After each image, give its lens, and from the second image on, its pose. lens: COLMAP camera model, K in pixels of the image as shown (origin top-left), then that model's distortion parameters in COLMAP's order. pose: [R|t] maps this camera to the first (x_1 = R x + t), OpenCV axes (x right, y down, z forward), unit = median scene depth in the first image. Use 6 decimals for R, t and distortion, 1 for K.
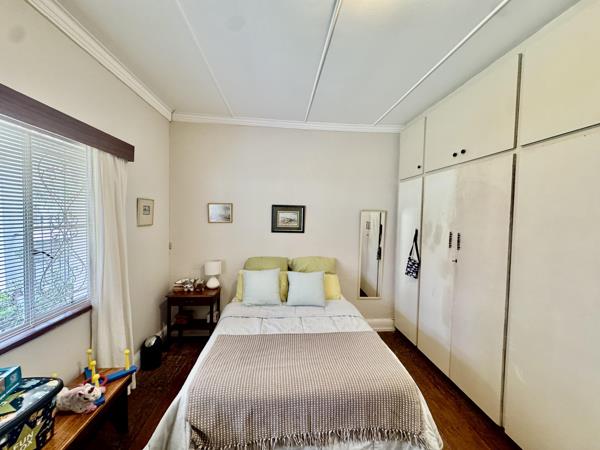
lens RADIAL K [[244.6, 0, 301.8], [0, 244.6, 225.4], [0, 0, 1]] dist [0.001743, 0.000221]
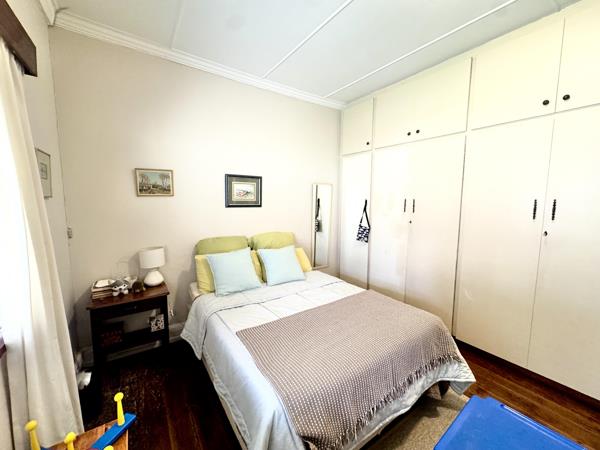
lens RADIAL K [[244.6, 0, 301.5], [0, 244.6, 224.9], [0, 0, 1]] dist [0.001743, 0.000221]
pose [[0.865248, -0.066980, 0.496850, -0.353742], [0.033943, 0.996588, 0.075239, 0.037374], [-0.500194, -0.048235, 0.864569, 0.160256]]
